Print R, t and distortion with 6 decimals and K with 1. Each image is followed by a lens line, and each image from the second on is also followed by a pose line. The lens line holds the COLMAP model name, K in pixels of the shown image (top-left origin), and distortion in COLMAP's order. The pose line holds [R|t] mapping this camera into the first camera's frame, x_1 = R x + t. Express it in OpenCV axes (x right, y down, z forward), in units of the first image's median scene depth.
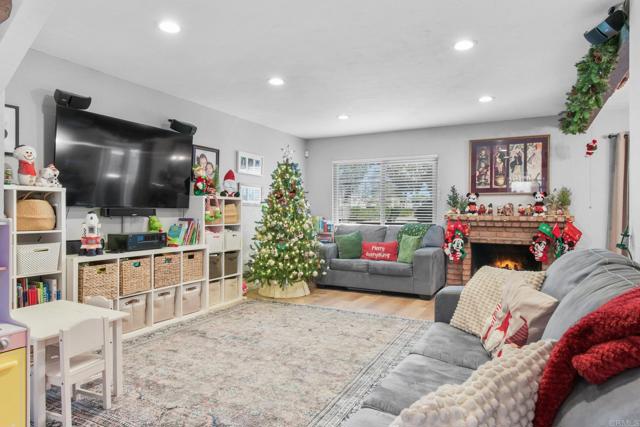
lens RADIAL K [[393.4, 0, 317.0], [0, 393.4, 209.6], [0, 0, 1]] dist [0.009936, -0.002146]
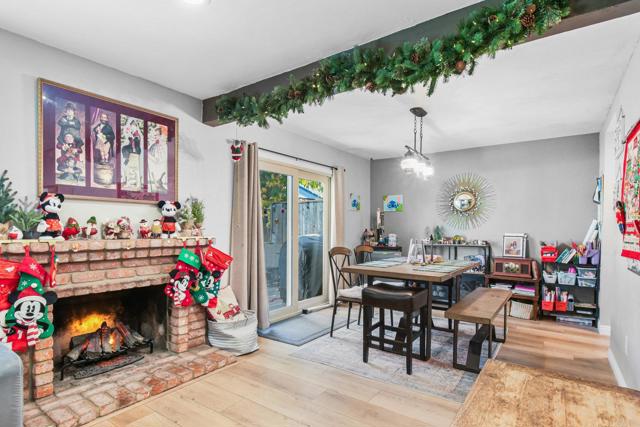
lens RADIAL K [[337.6, 0, 321.7], [0, 337.6, 234.9], [0, 0, 1]] dist [-0.001671, 0.001133]
pose [[0.117584, -0.027424, 0.992684, 0.034506], [-0.007894, 0.999561, 0.028549, -0.007000], [-0.993032, -0.011193, 0.117316, 0.682317]]
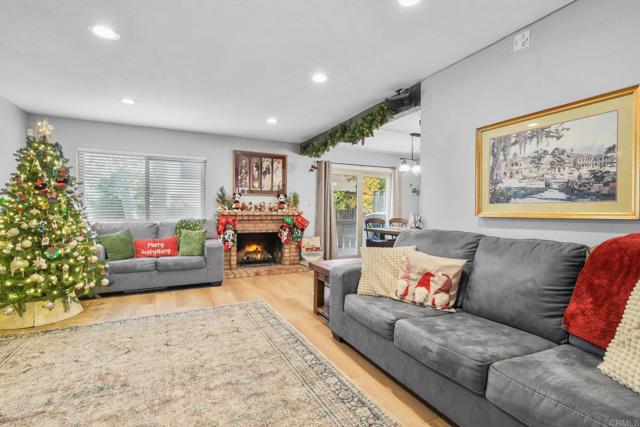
lens RADIAL K [[306.9, 0, 323.1], [0, 306.9, 216.9], [0, 0, 1]] dist [0.005860, -0.000008]
pose [[0.569936, -0.020404, 0.821436, -0.264957], [-0.006187, 0.999557, 0.029121, 0.003193], [-0.821666, -0.021679, 0.569557, 0.244136]]
